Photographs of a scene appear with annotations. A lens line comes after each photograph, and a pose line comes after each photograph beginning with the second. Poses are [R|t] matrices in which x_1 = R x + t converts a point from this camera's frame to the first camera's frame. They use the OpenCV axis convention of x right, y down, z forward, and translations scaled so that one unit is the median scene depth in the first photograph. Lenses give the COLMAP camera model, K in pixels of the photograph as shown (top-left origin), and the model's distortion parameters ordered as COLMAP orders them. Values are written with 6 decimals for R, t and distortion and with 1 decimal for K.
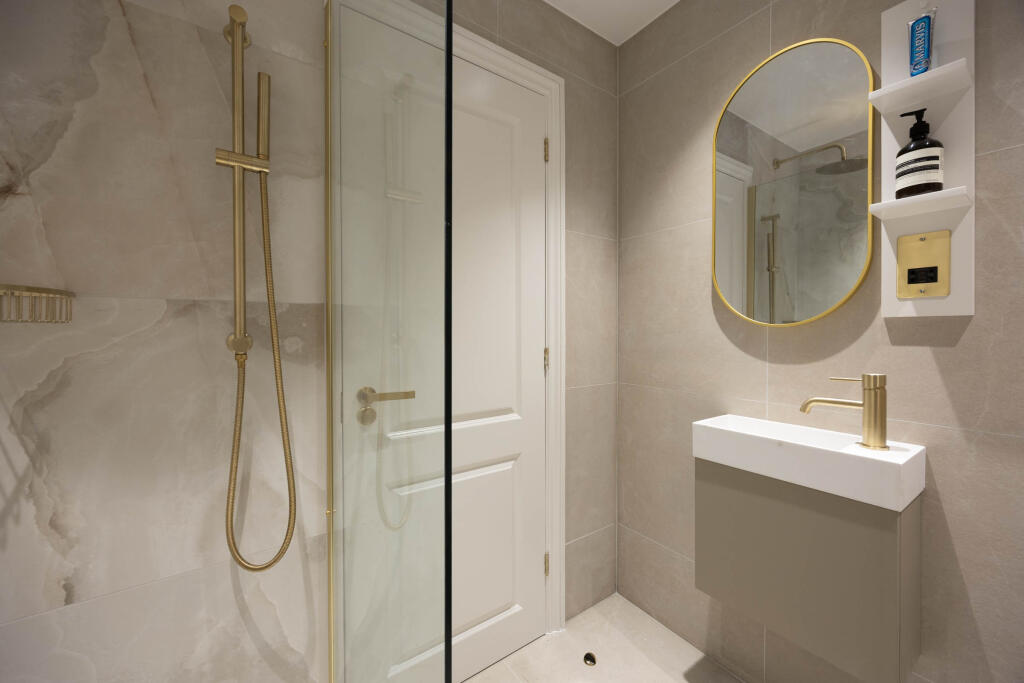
lens RADIAL K [[395.7, 0, 513.0], [0, 395.7, 336.6], [0, 0, 1]] dist [-0.000554, 0.000016]
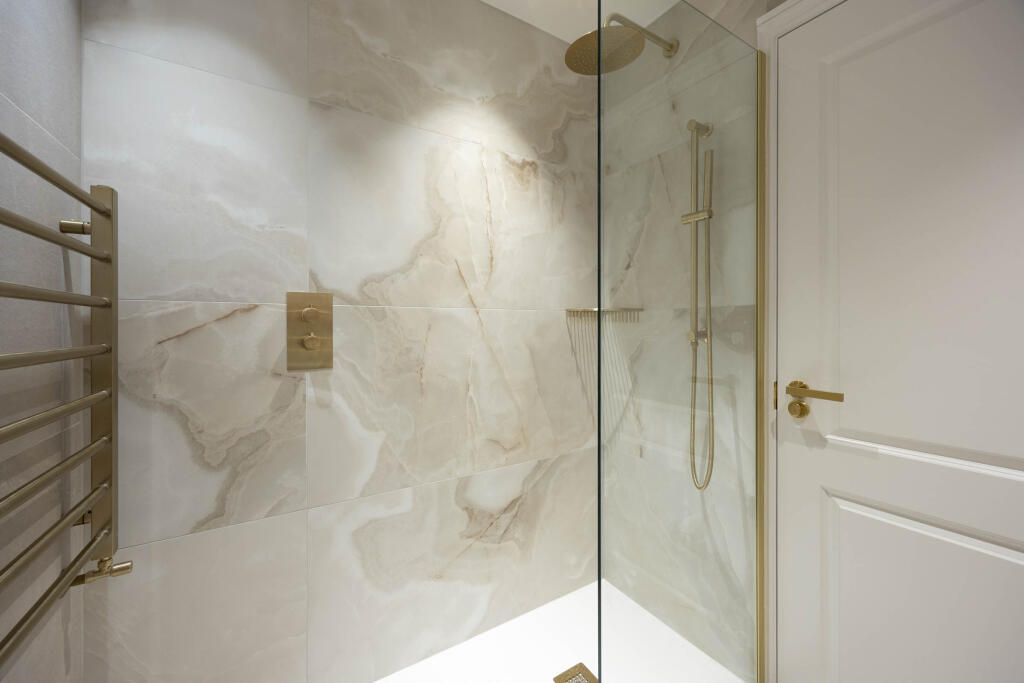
lens RADIAL K [[395.7, 0, 512.4], [0, 395.7, 331.6], [0, 0, 1]] dist [-0.000554, 0.000016]
pose [[-0.065495, 0.010357, -0.997799, 0.814869], [-0.017758, 0.999776, 0.011543, -0.002019], [0.997695, 0.018475, -0.065296, 0.362334]]
